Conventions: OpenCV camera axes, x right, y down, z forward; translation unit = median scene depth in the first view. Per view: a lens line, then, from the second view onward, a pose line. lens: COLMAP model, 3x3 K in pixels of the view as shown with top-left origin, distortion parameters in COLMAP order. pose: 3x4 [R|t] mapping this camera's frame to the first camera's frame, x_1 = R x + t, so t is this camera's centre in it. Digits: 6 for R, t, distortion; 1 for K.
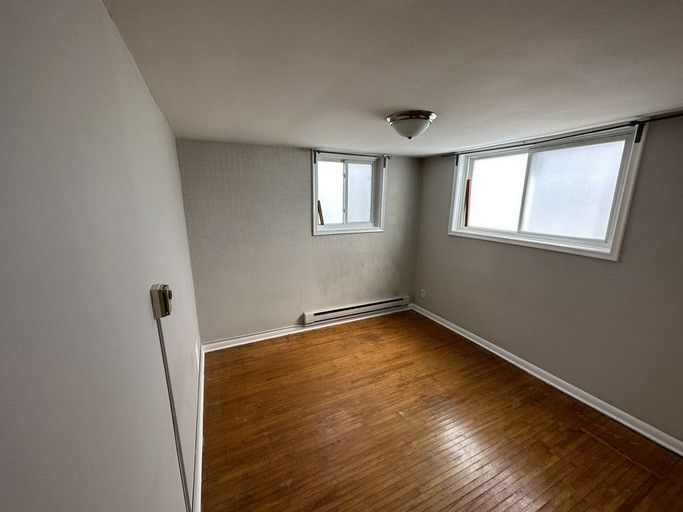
lens RADIAL K [[271.5, 0, 341.1], [0, 271.5, 257.8], [0, 0, 1]] dist [0.000154, 0.000224]
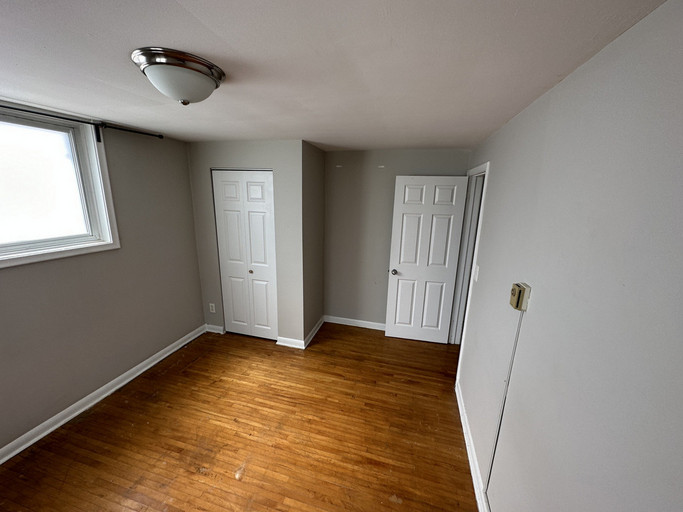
lens RADIAL K [[271.5, 0, 341.1], [0, 271.5, 257.8], [0, 0, 1]] dist [0.000154, 0.000224]
pose [[-0.758856, -0.178812, 0.626231, -0.351893], [0.109976, 0.912576, 0.393840, -0.253393], [-0.641906, 0.367738, -0.672849, 1.017176]]
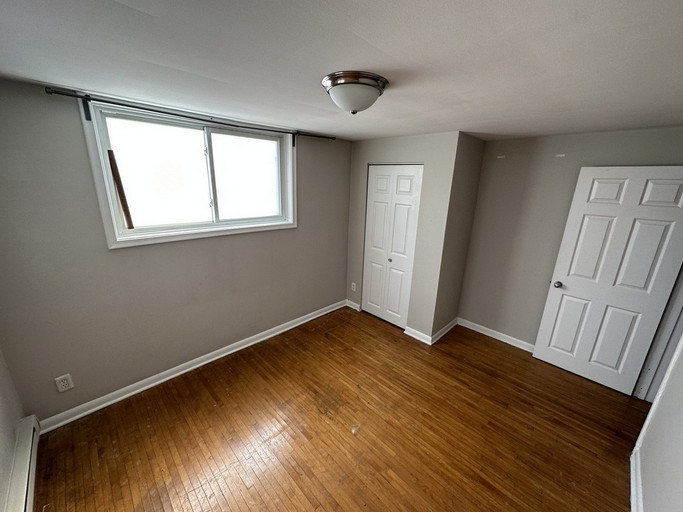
lens RADIAL K [[271.5, 0, 341.1], [0, 271.5, 257.8], [0, 0, 1]] dist [0.000154, 0.000224]
pose [[-0.327568, -0.278142, 0.902960, -0.391881], [0.171762, 0.922232, 0.346389, -0.263392], [-0.929084, 0.268560, -0.254320, 1.026726]]
